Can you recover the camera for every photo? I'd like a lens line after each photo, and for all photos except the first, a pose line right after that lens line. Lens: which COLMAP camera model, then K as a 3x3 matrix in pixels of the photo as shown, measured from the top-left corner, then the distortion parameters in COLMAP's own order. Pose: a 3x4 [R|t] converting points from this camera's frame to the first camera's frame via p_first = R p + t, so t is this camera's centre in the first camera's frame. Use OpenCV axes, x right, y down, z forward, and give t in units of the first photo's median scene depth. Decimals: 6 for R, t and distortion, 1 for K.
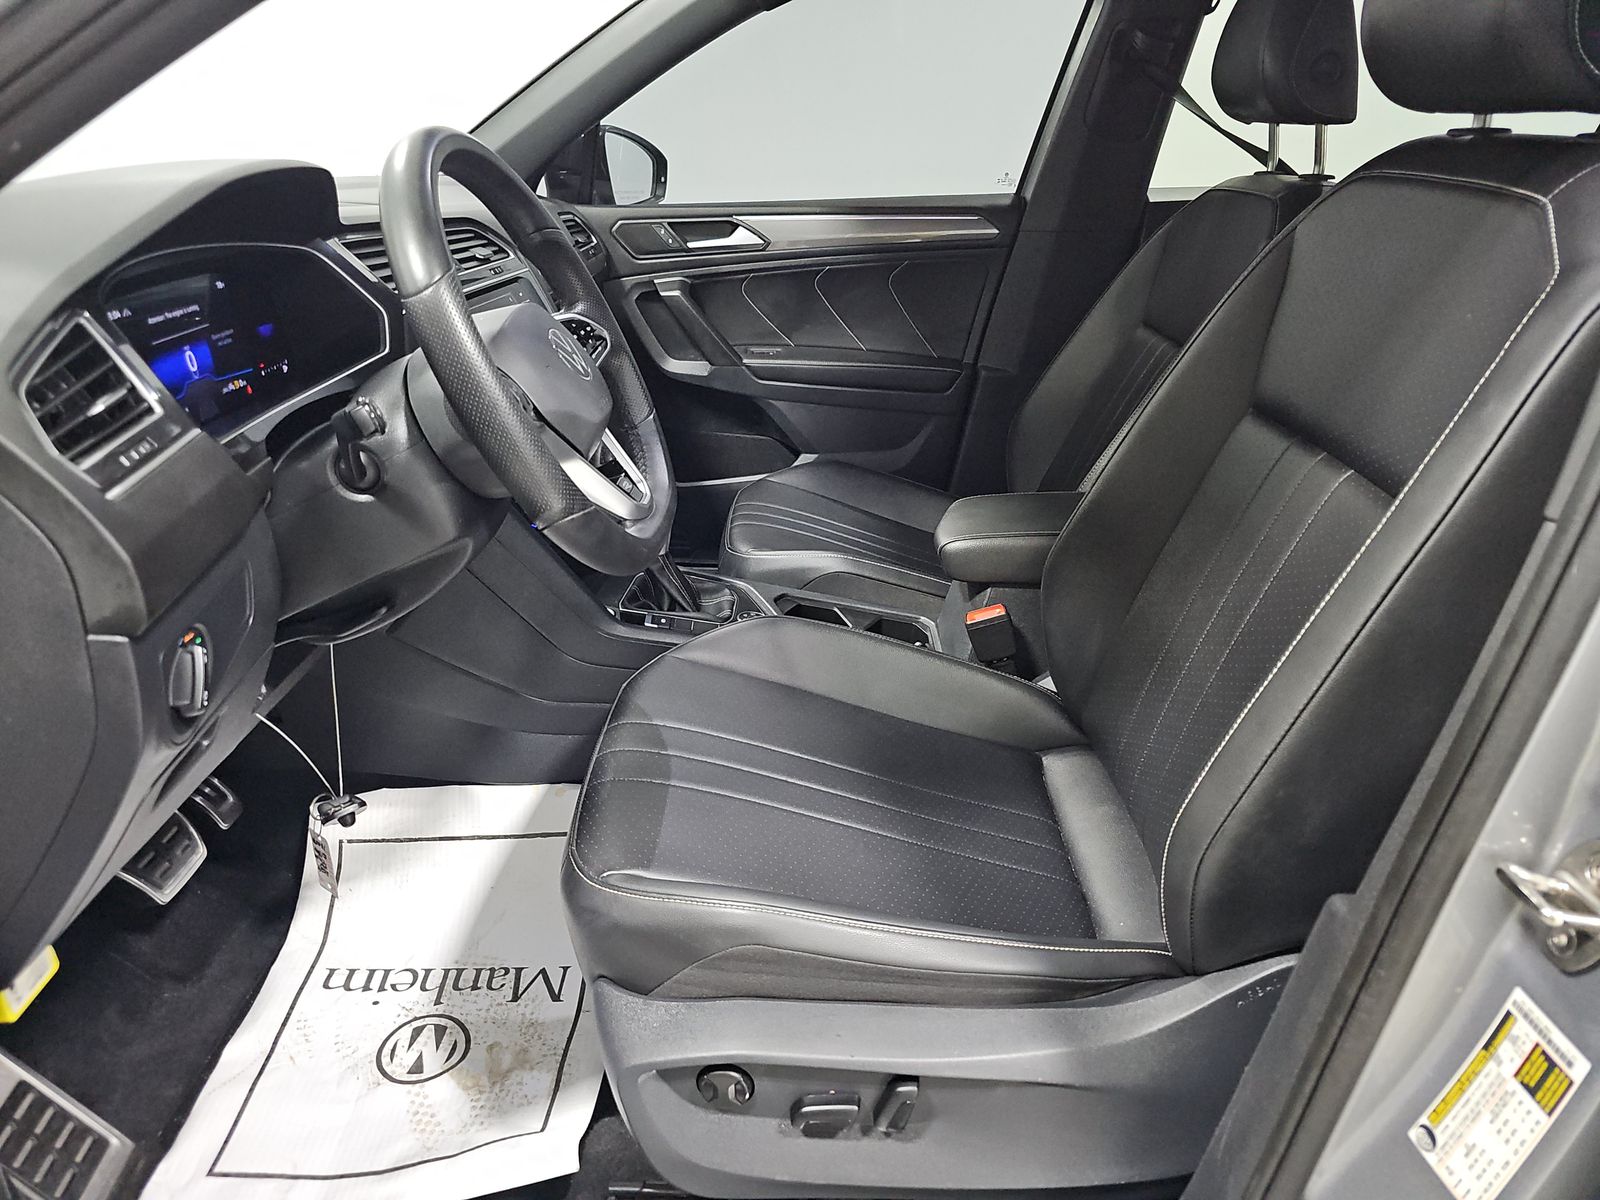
lens RADIAL K [[1070.0, 0, 788.9], [0, 1070.0, 590.7], [0, 0, 1]] dist [0.006681, -0.000068]
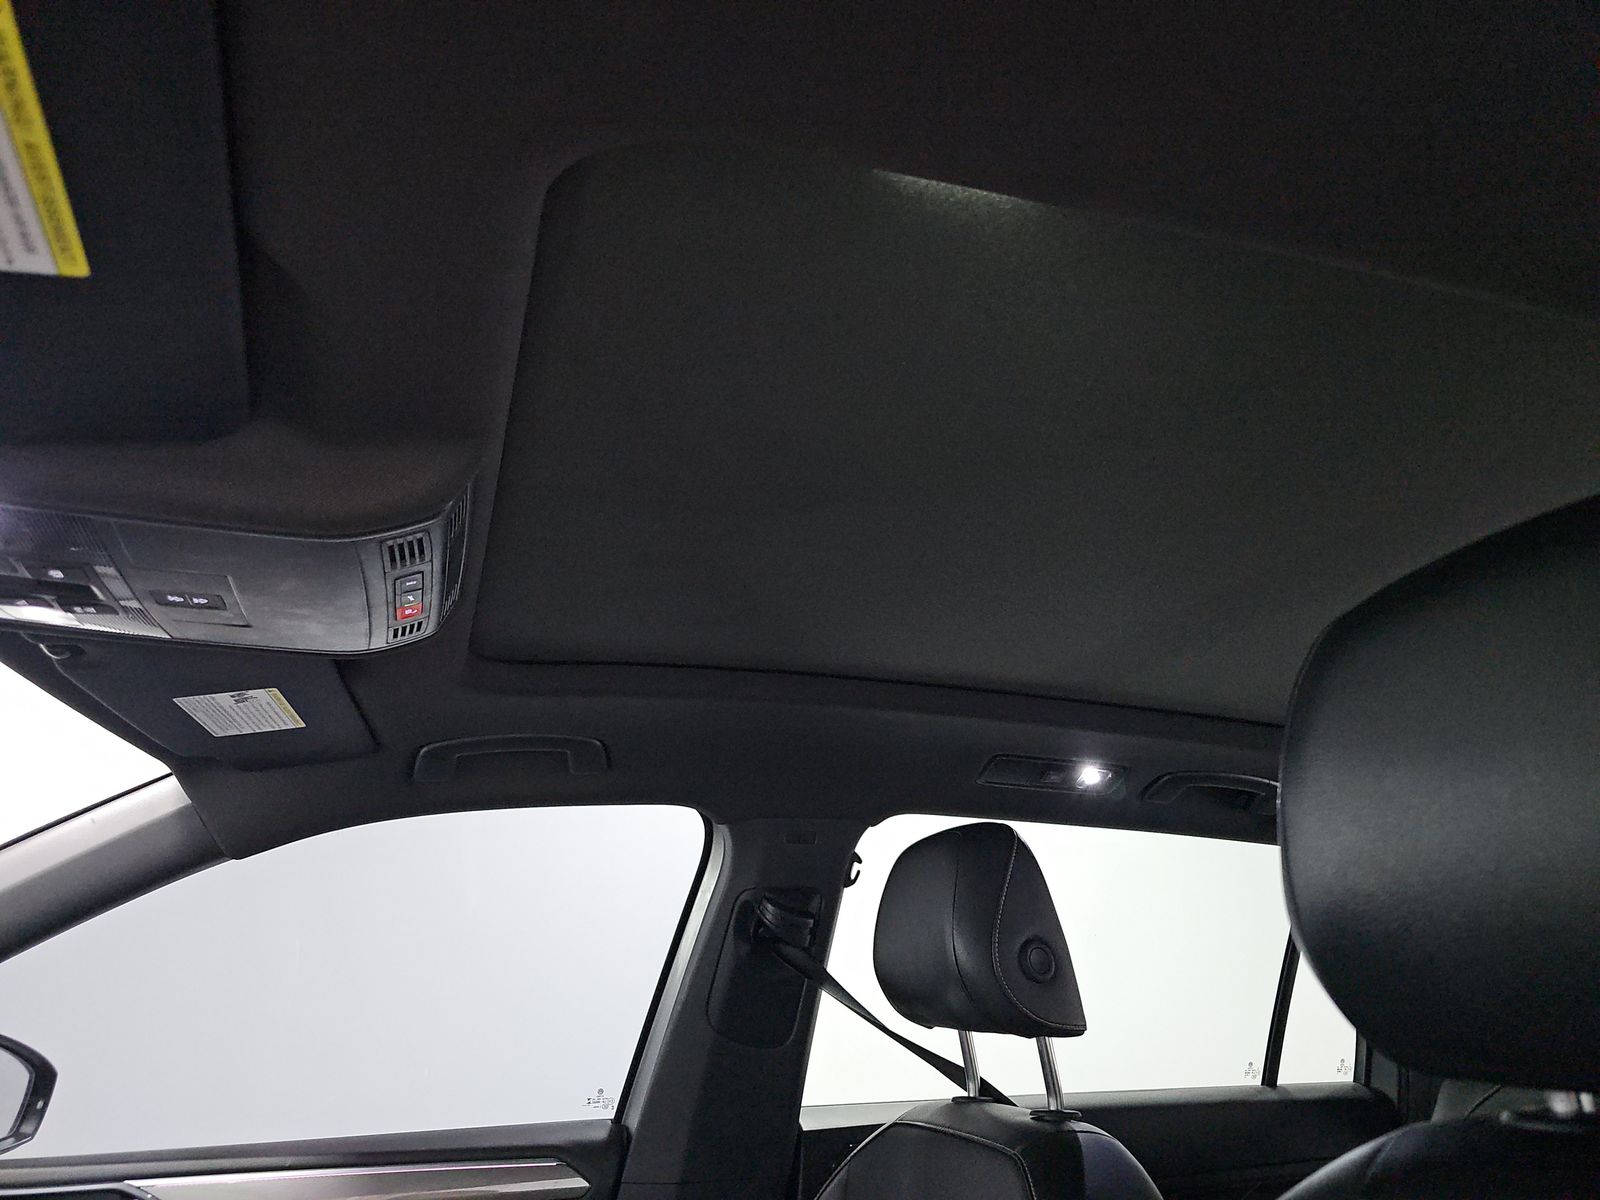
lens RADIAL K [[1070.0, 0, 788.9], [0, 1070.0, 590.7], [0, 0, 1]] dist [0.006681, -0.000068]
pose [[0.947379, 0.118367, 0.297426, 0.083640], [0.120092, 0.729845, -0.672981, -0.162254], [-0.296734, 0.673287, 0.677225, 0.315725]]
